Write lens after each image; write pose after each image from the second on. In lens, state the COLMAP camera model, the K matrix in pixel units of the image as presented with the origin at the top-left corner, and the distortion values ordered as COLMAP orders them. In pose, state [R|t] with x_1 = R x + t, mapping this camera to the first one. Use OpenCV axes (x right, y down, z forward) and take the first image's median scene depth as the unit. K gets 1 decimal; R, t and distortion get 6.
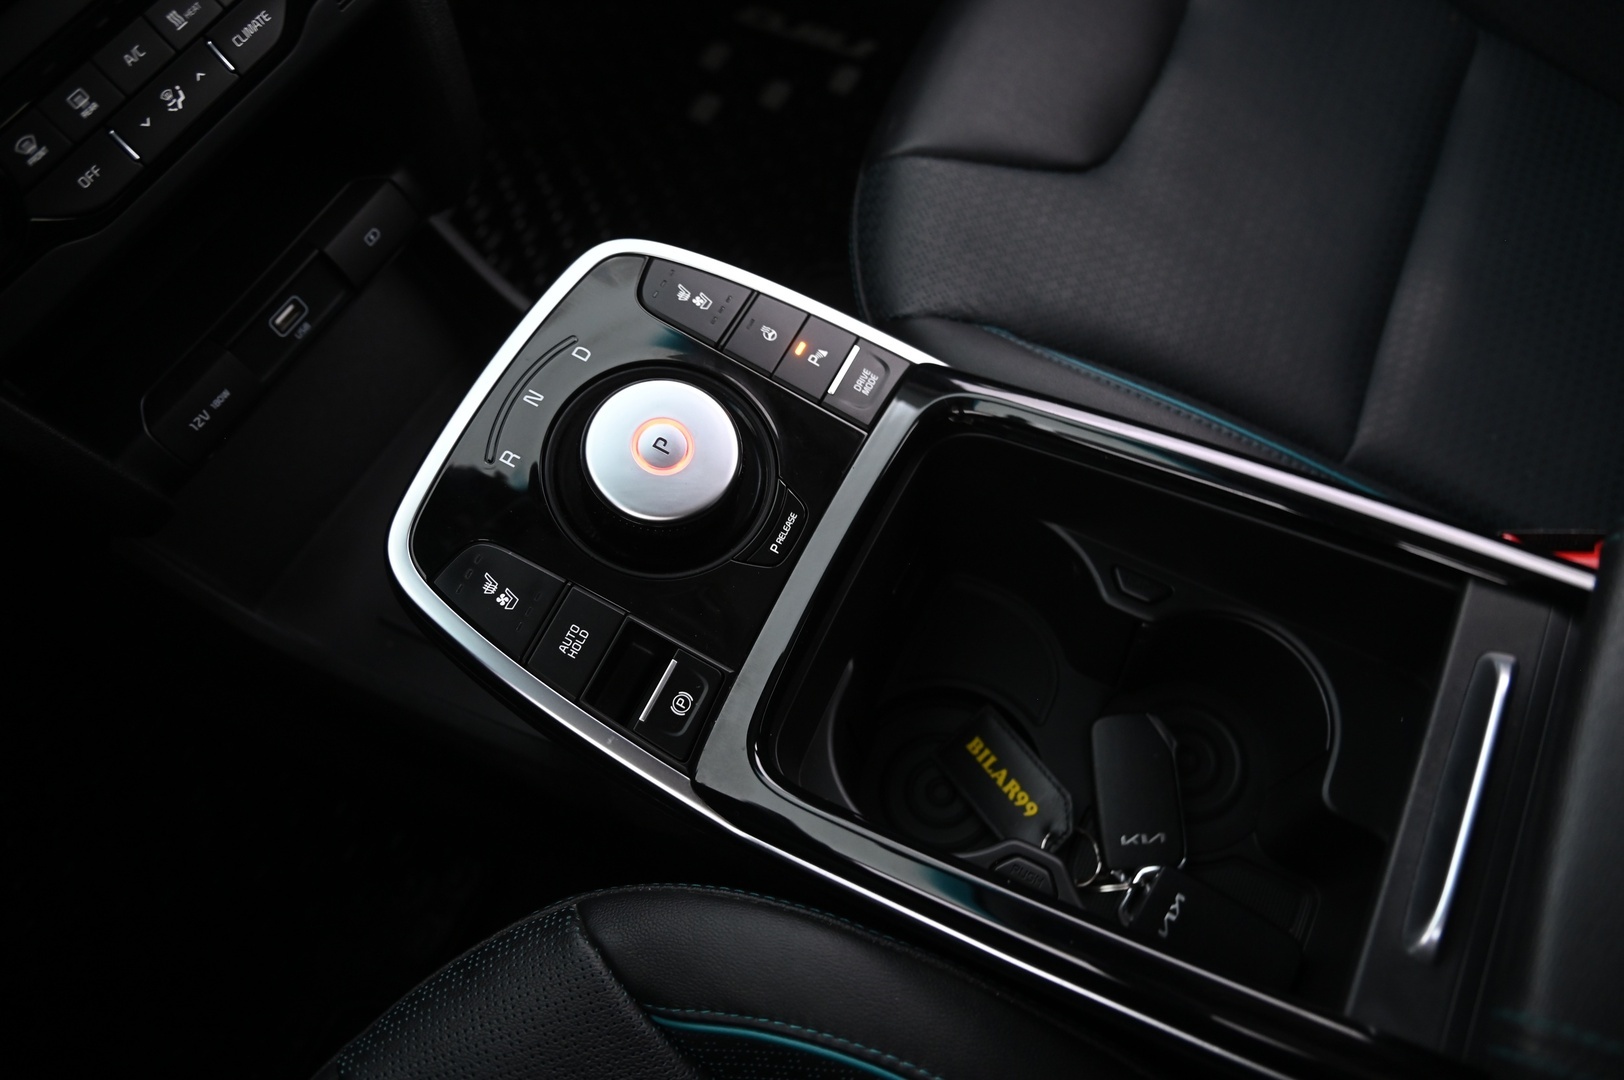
lens RADIAL K [[1284.9, 0, 814.0], [0, 1284.9, 534.7], [0, 0, 1]] dist [-0.024007, 0.002663]
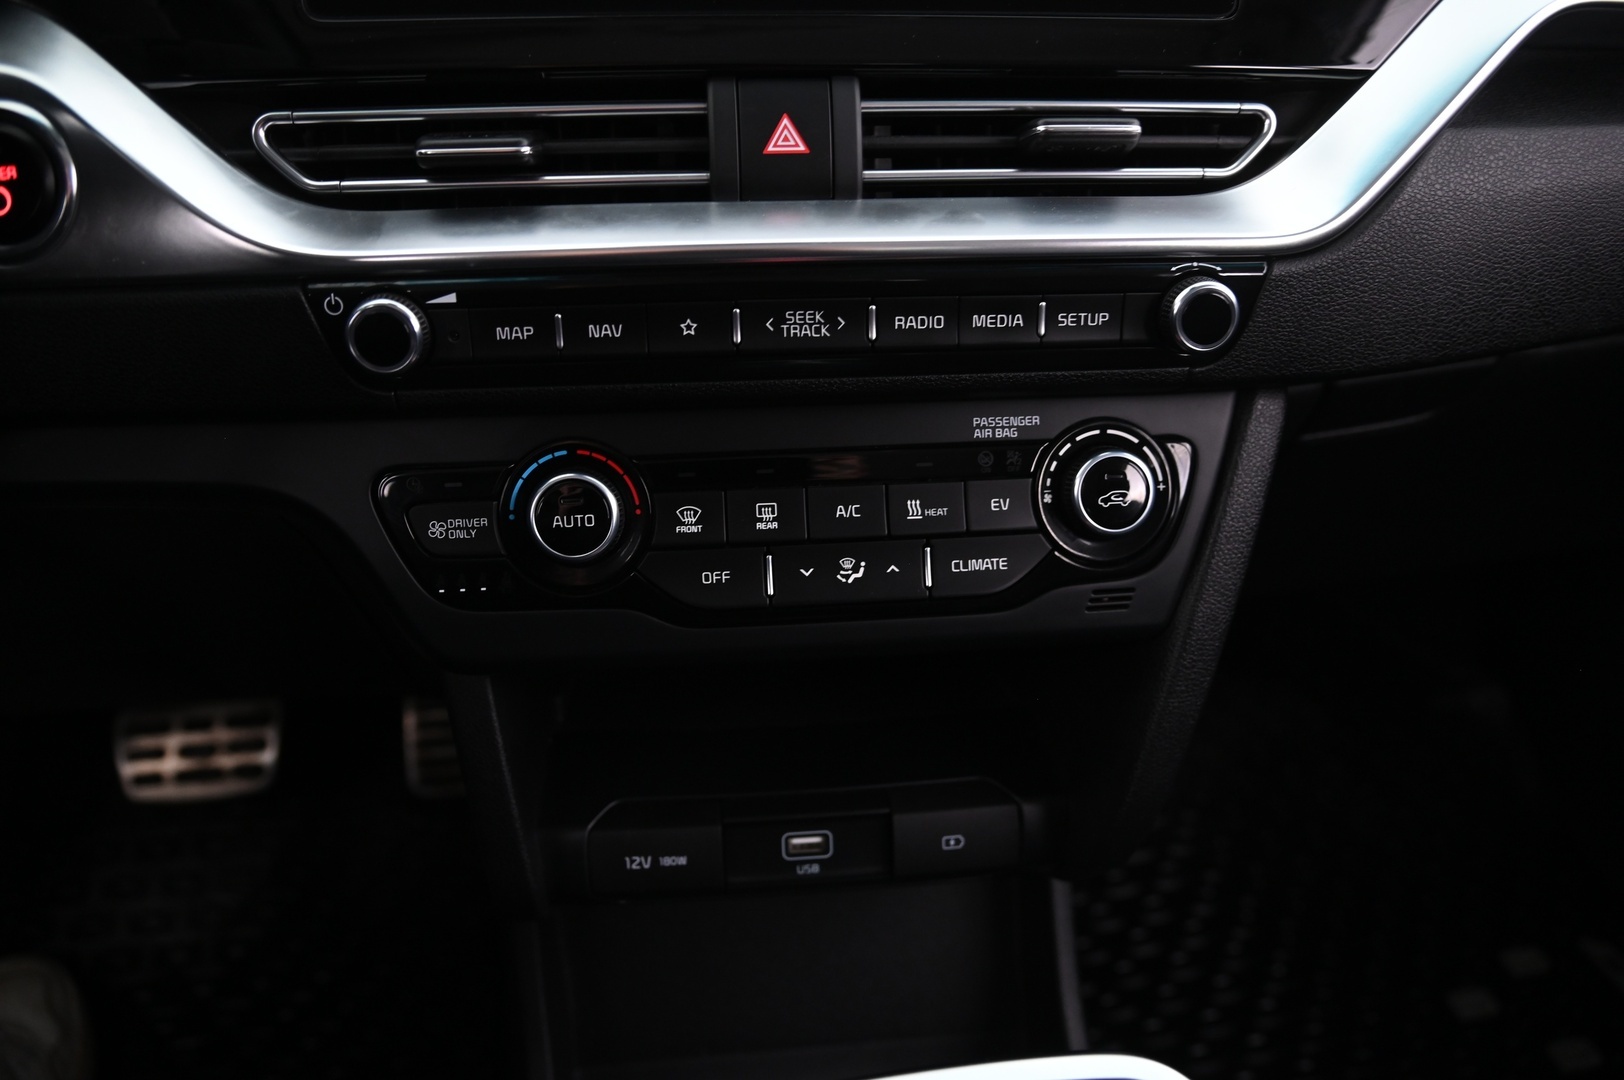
lens RADIAL K [[1284.9, 0, 808.2], [0, 1284.9, 540.7], [0, 0, 1]] dist [-0.024007, 0.002663]
pose [[0.581210, 0.459940, -0.671305, 0.051787], [-0.731730, 0.656332, -0.183844, -0.162397], [0.356042, 0.598066, 0.718019, 0.328866]]
